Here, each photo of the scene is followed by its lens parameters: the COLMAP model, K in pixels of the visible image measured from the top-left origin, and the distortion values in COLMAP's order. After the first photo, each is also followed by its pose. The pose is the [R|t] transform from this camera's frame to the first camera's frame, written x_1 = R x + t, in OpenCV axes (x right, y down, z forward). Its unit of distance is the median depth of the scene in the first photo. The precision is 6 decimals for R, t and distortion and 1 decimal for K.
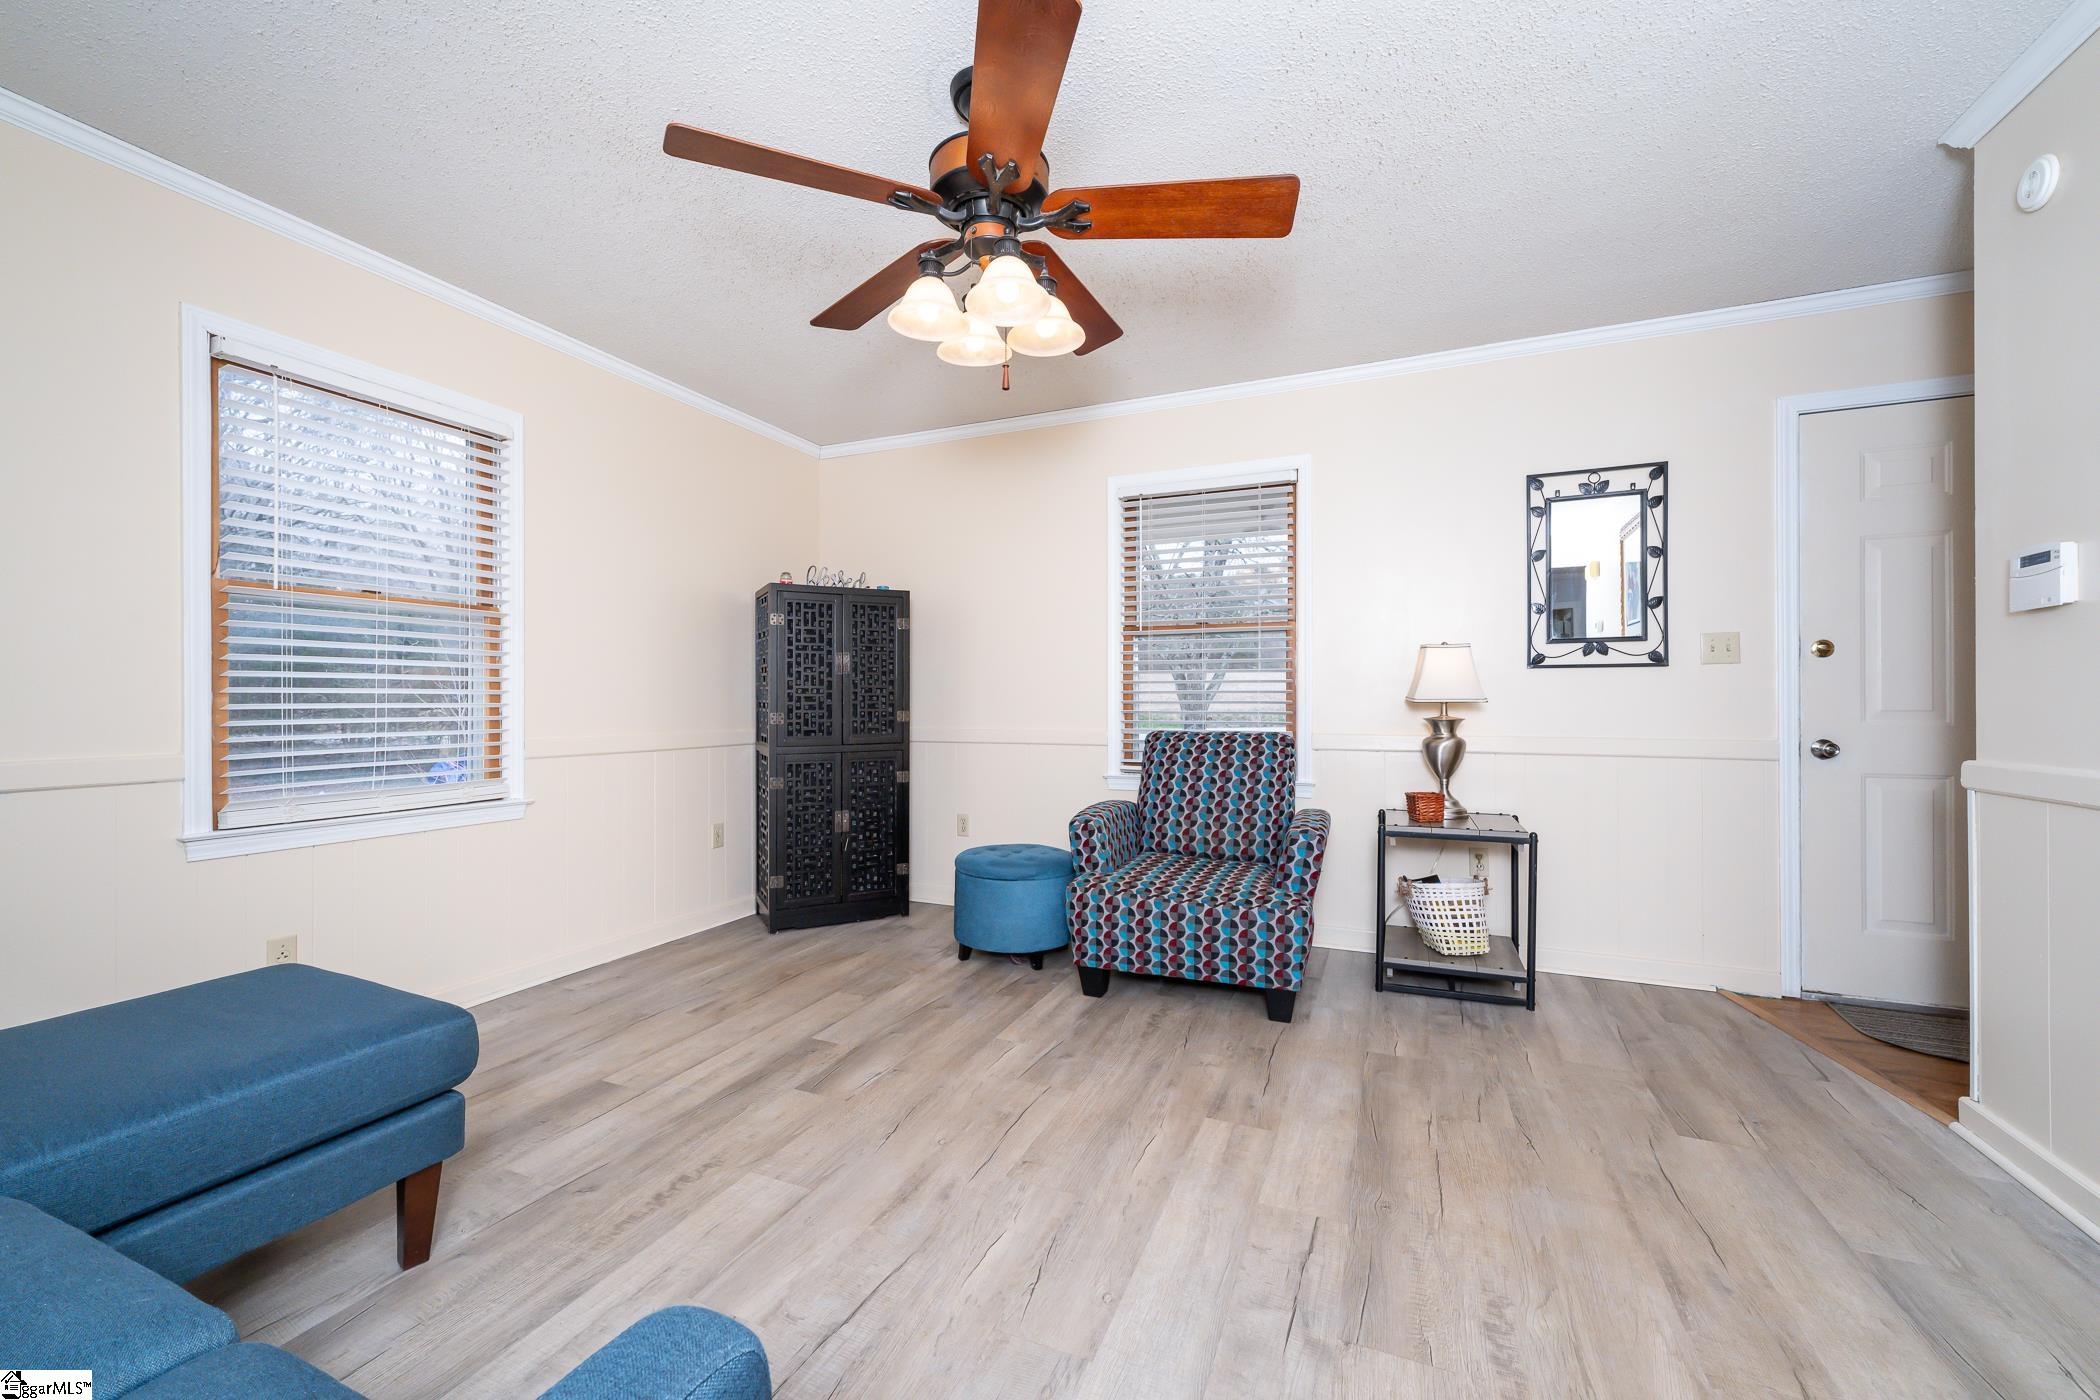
lens RADIAL K [[838.1, 0, 1048.2], [0, 838.1, 699.1], [0, 0, 1]] dist [0.006698, -0.001067]
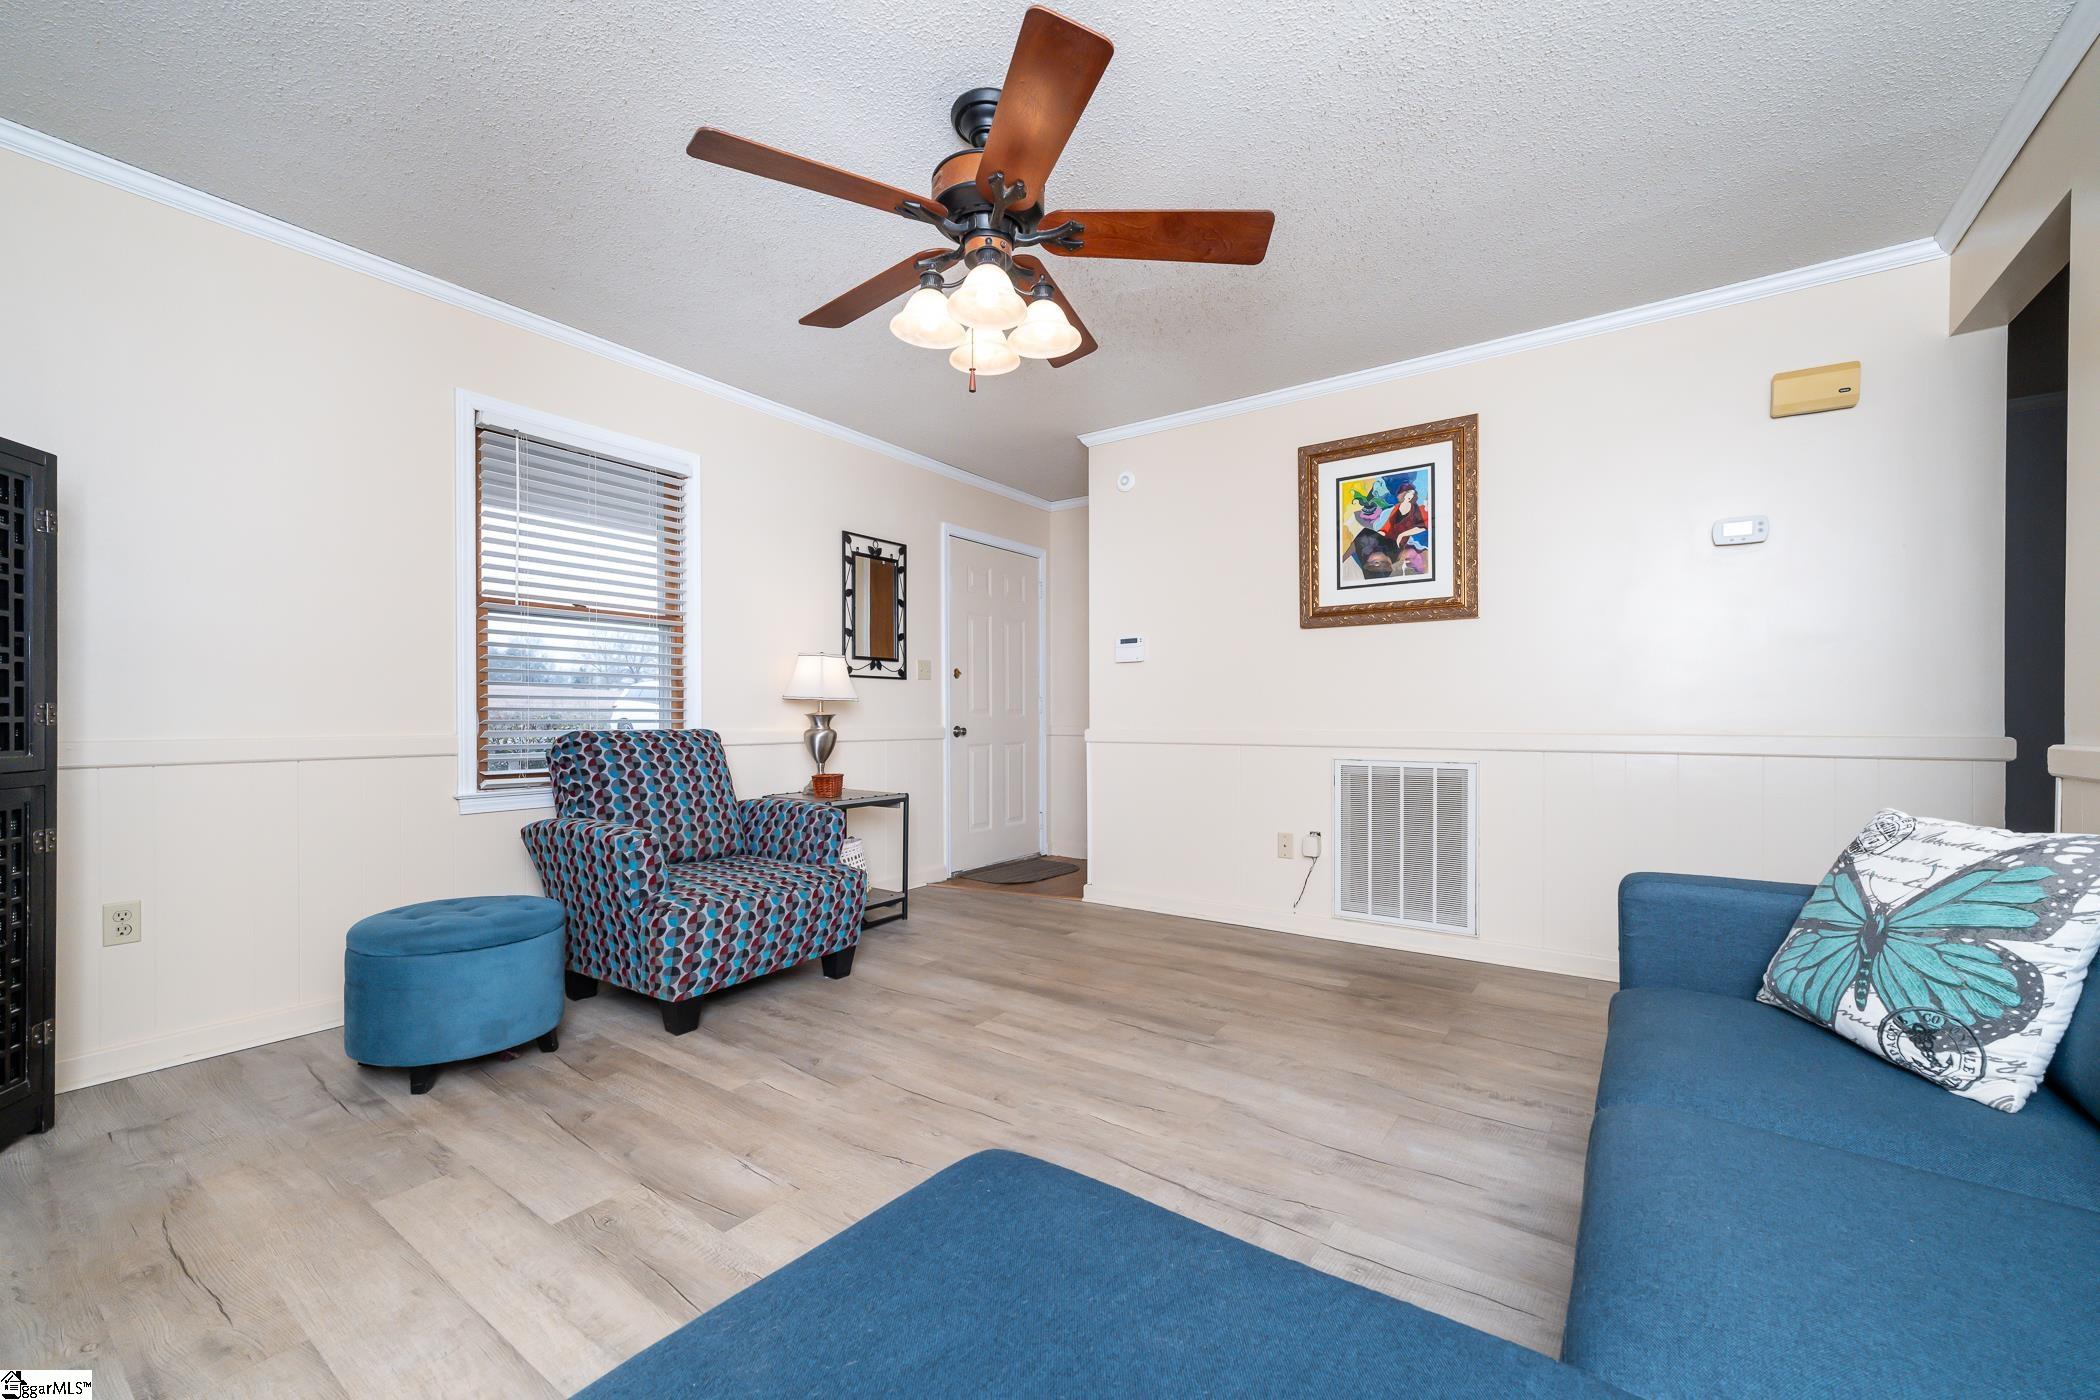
lens RADIAL K [[838.1, 0, 1047.4], [0, 838.1, 710.9], [0, 0, 1]] dist [0.006698, -0.001067]
pose [[0.197595, 0.007528, 0.980255, -0.779445], [-0.001715, 0.999972, -0.007334, 0.031390], [-0.980282, -0.000232, 0.197602, 0.501329]]
